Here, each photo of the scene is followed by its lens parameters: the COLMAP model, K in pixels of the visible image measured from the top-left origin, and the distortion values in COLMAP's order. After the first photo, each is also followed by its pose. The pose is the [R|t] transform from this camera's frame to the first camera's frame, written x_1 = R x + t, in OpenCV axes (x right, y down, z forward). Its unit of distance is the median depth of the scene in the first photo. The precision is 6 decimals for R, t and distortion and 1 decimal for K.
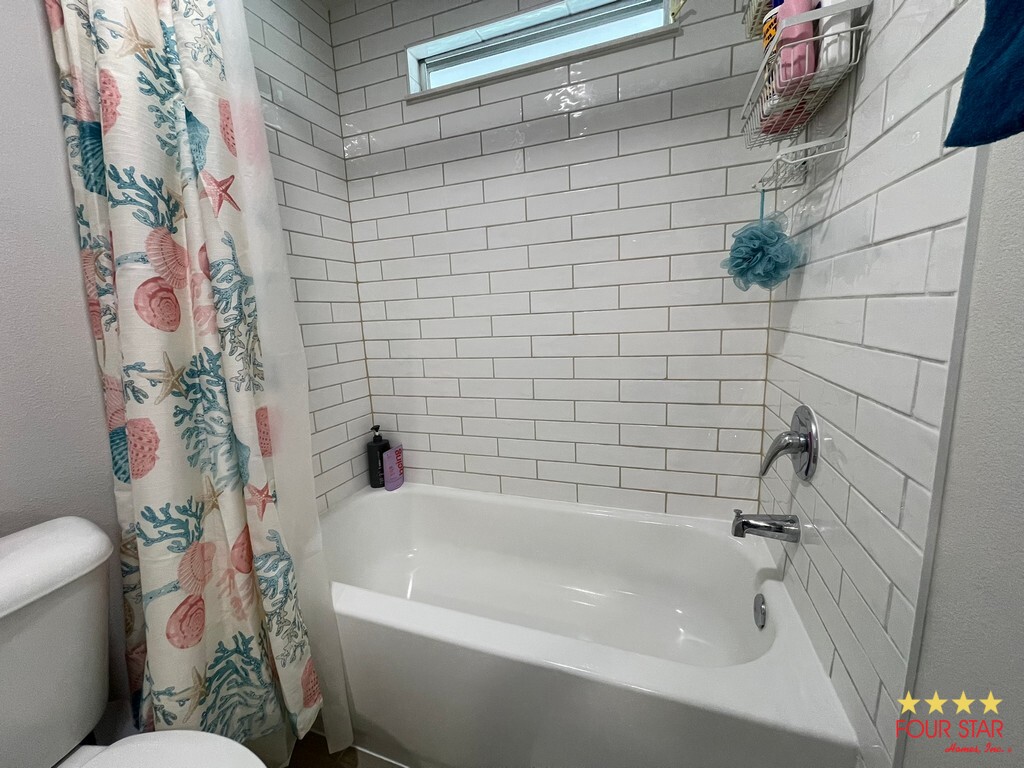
lens RADIAL K [[412.0, 0, 505.8], [0, 412.0, 386.6], [0, 0, 1]] dist [-0.002752, 0.000324]
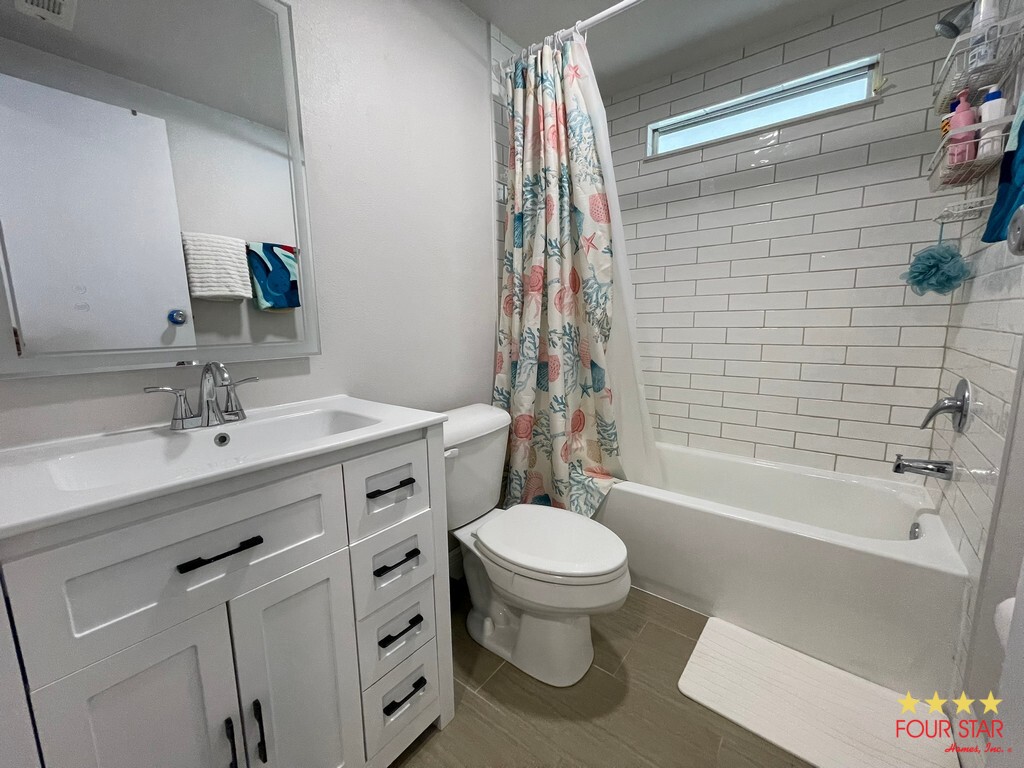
lens RADIAL K [[409.6, 0, 512.0], [0, 409.6, 384.0], [0, 0, 1]] dist [0.007556, 0.000191]
pose [[0.948573, 0.079012, -0.306539, -0.264886], [-0.082088, 0.996621, 0.002868, 0.169207], [0.305730, 0.022443, 0.951854, -0.725997]]
